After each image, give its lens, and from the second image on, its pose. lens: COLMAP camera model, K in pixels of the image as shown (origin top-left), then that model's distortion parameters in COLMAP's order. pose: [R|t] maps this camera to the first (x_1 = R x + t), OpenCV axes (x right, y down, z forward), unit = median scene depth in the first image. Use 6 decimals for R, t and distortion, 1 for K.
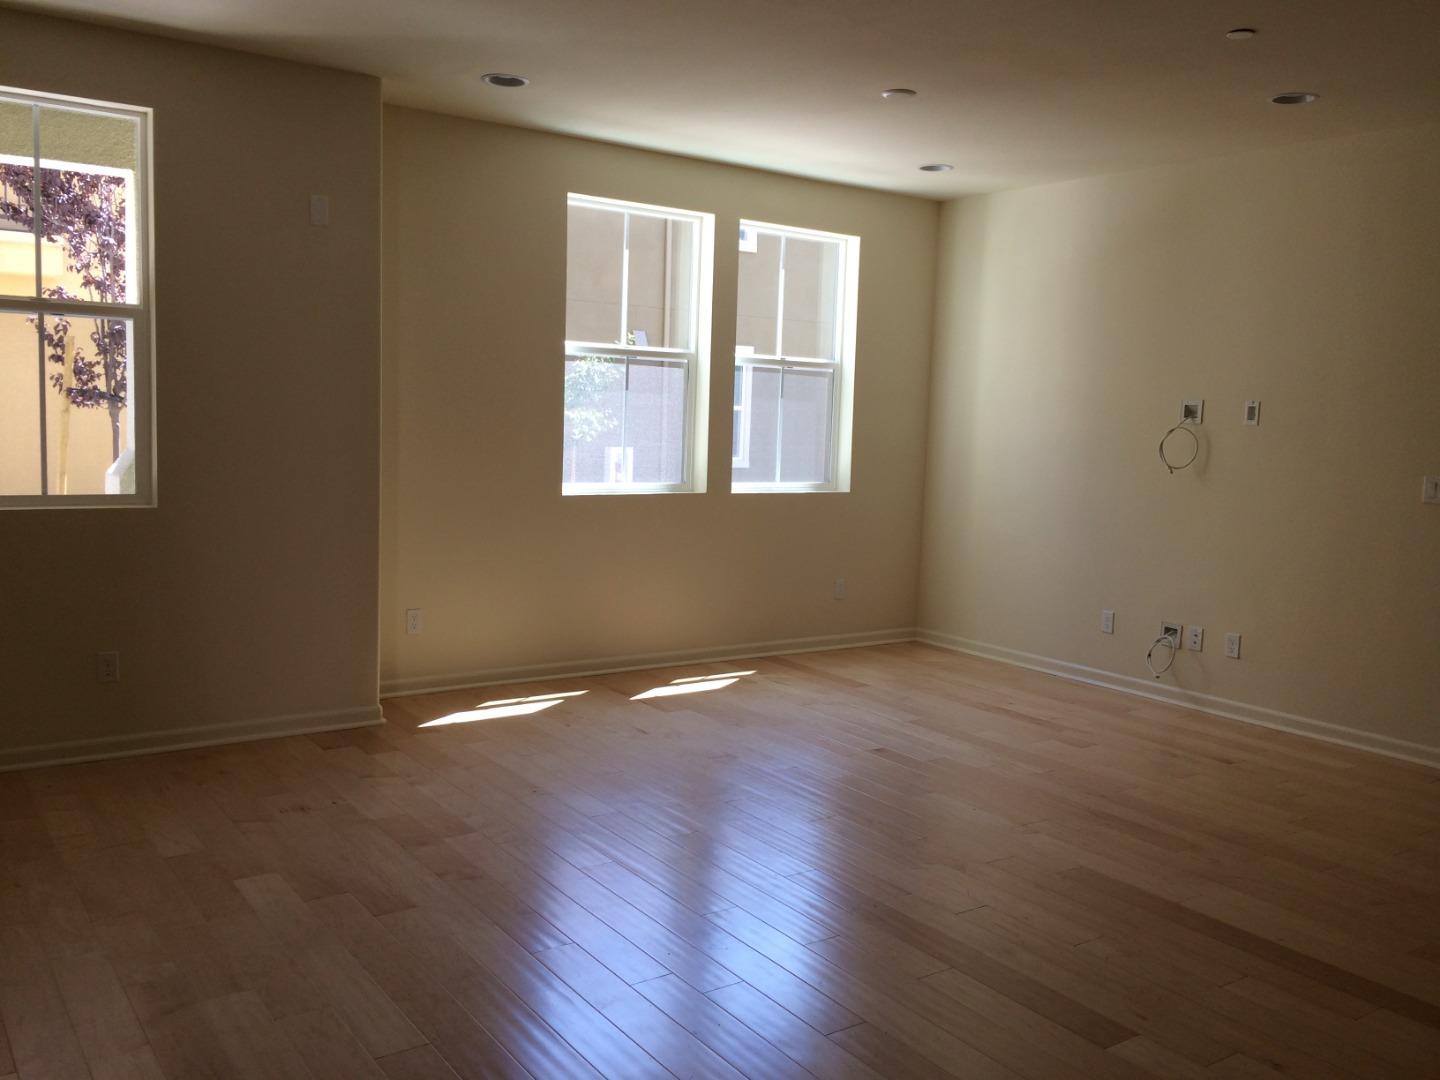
lens RADIAL K [[1234.3, 0, 720.0], [0, 1234.3, 540.0], [0, 0, 1]] dist [0.004033, 0.002193]
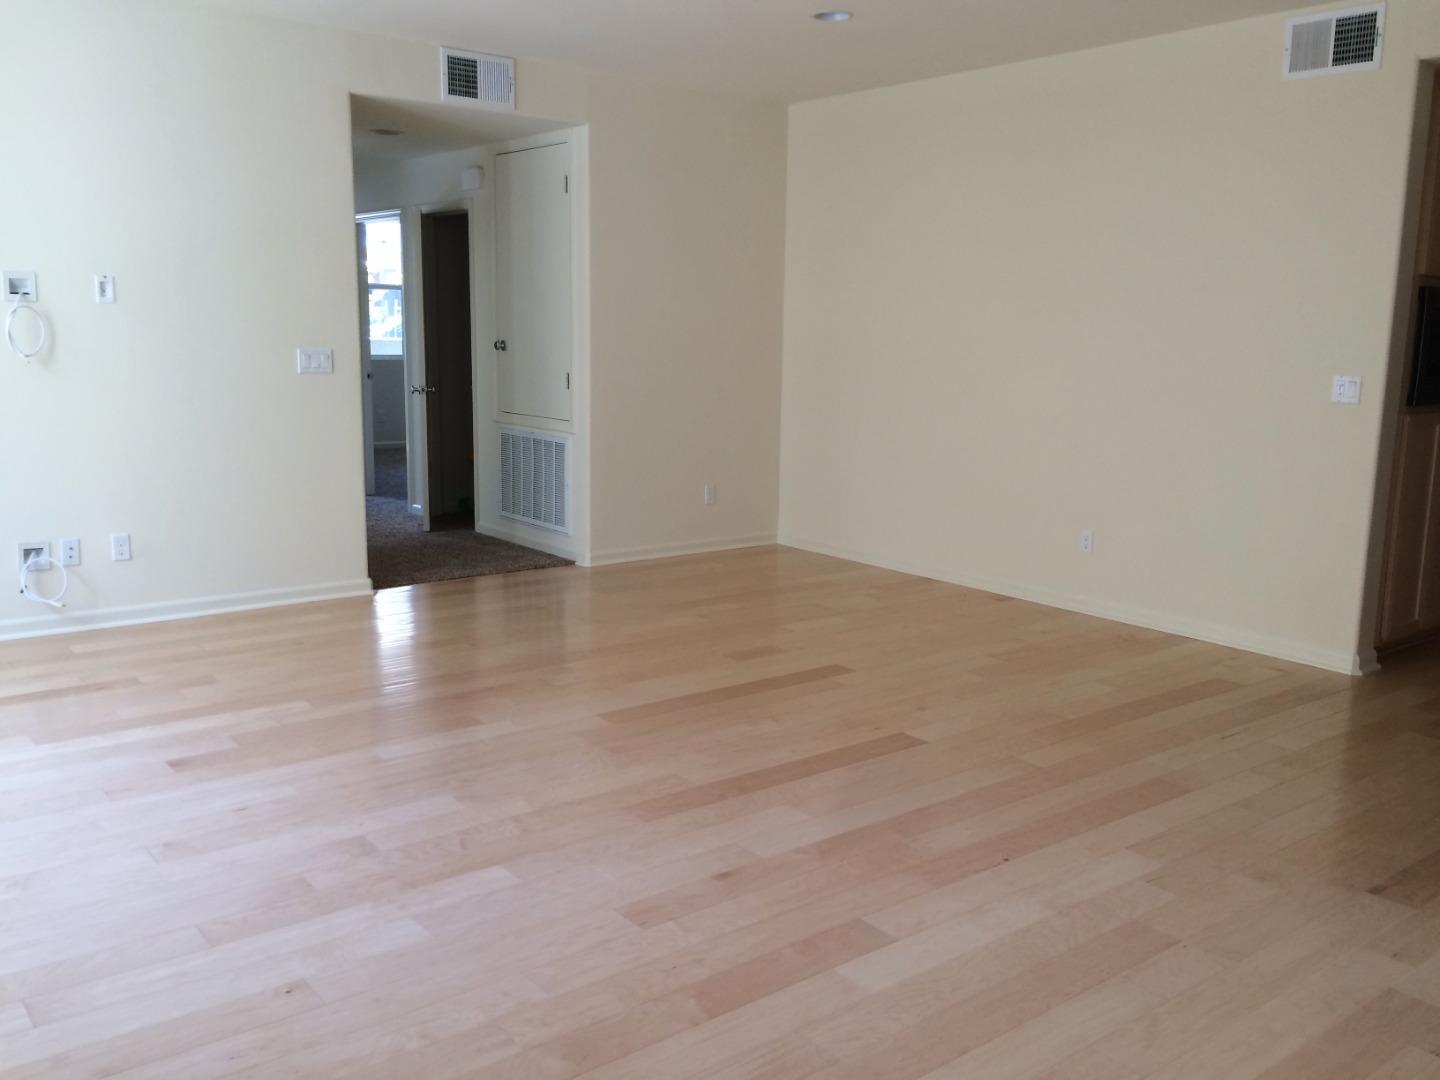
lens RADIAL K [[1234.3, 0, 720.0], [0, 1234.3, 540.0], [0, 0, 1]] dist [0.004033, 0.002193]
pose [[-0.066395, -0.214105, 0.974552, -0.501205], [0.081712, 0.972260, 0.219168, -0.083538], [-0.994442, 0.094184, -0.047058, 0.596137]]
